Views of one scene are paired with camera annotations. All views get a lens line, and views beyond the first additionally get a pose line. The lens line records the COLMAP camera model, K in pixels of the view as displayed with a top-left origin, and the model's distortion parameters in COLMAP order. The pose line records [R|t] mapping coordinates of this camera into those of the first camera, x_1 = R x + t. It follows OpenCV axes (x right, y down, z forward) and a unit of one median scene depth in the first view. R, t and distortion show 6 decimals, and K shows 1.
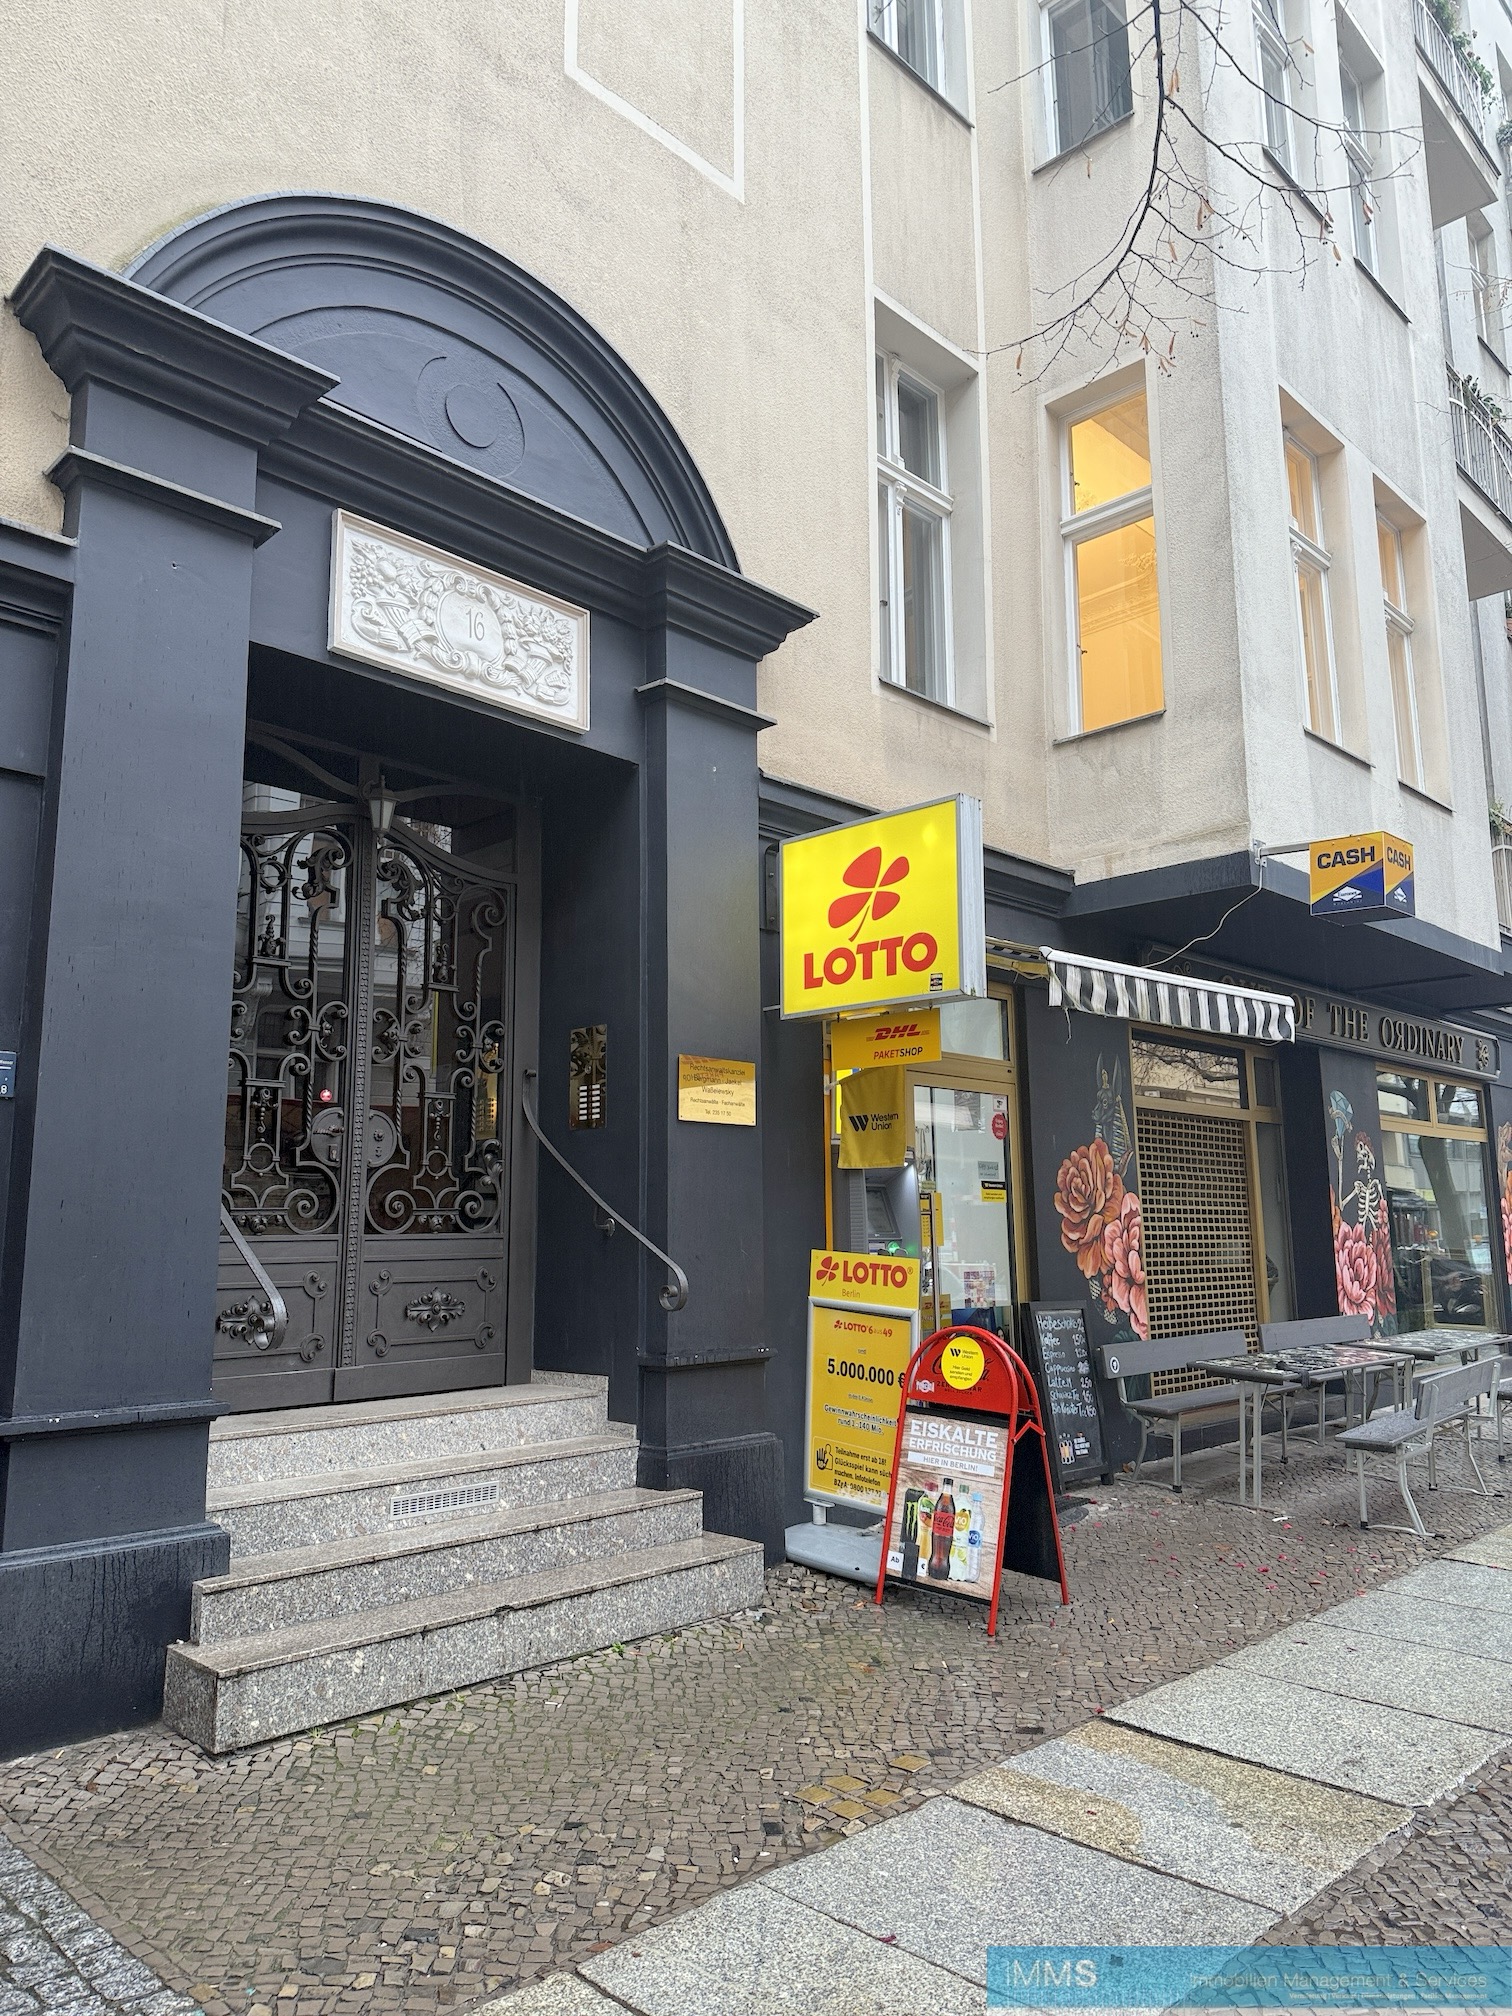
lens RADIAL K [[1399.8, 0, 756.0], [0, 1399.8, 1008.0], [0, 0, 1]] dist [0.136748, -0.000305]
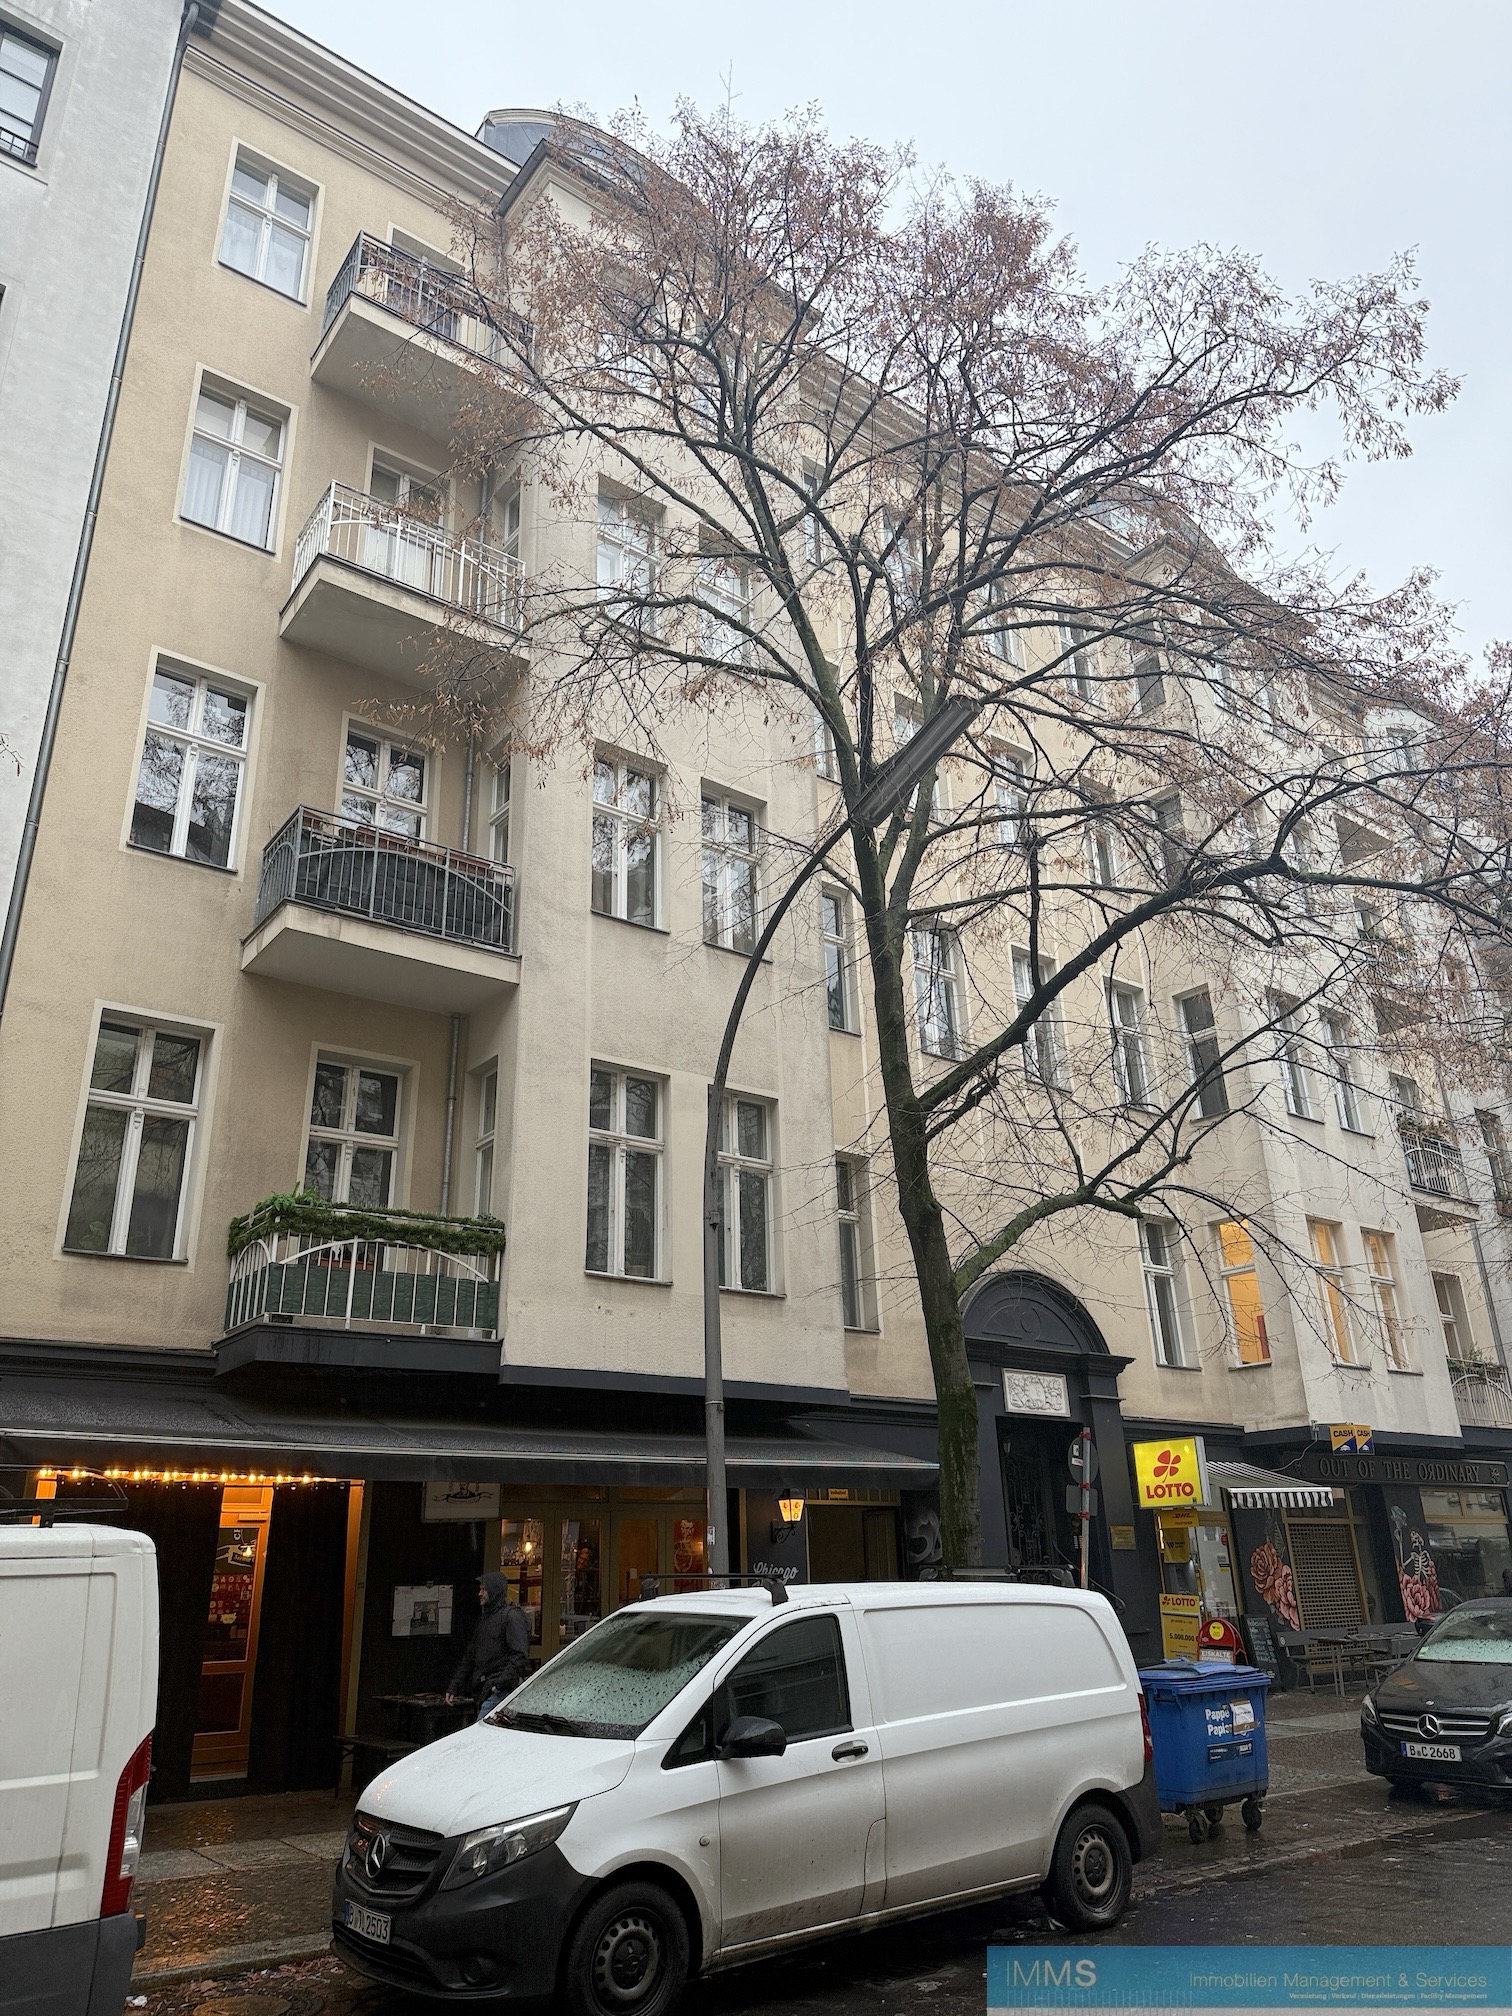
lens RADIAL K [[1407.9, 0, 756.0], [0, 1407.9, 1008.0], [0, 0, 1]] dist [0.005771, 0.000791]
pose [[0.987785, -0.073342, -0.137485, -0.273010], [0.040106, 0.972246, -0.230498, -0.338852], [0.150575, 0.222168, 0.963311, -2.034315]]
